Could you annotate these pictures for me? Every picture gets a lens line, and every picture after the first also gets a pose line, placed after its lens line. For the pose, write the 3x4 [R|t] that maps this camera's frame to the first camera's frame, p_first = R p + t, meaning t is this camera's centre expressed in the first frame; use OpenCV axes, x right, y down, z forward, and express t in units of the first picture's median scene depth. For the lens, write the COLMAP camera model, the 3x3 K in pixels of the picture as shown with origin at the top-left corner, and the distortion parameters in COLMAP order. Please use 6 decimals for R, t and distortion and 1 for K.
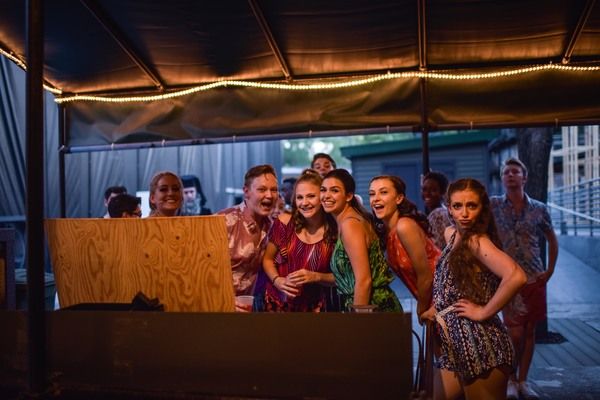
lens RADIAL K [[583.9, 0, 300.0], [0, 583.9, 200.0], [0, 0, 1]] dist [-0.007796, 0.013782]
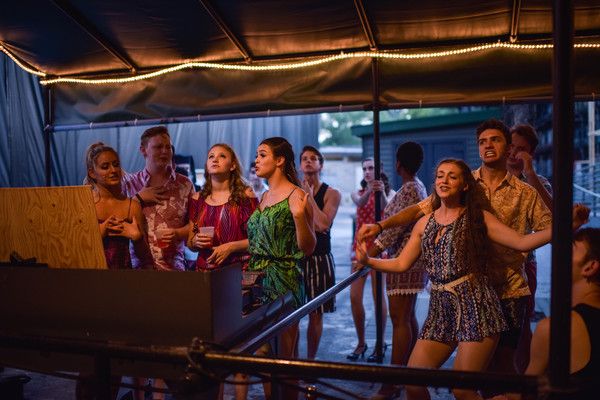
lens RADIAL K [[583.9, 0, 300.0], [0, 583.9, 200.0], [0, 0, 1]] dist [-0.007796, 0.013782]
pose [[0.995187, 0.011271, -0.097340, 0.178883], [-0.007797, 0.999321, 0.035997, 0.004486], [0.097680, -0.035065, 0.994600, -0.040153]]
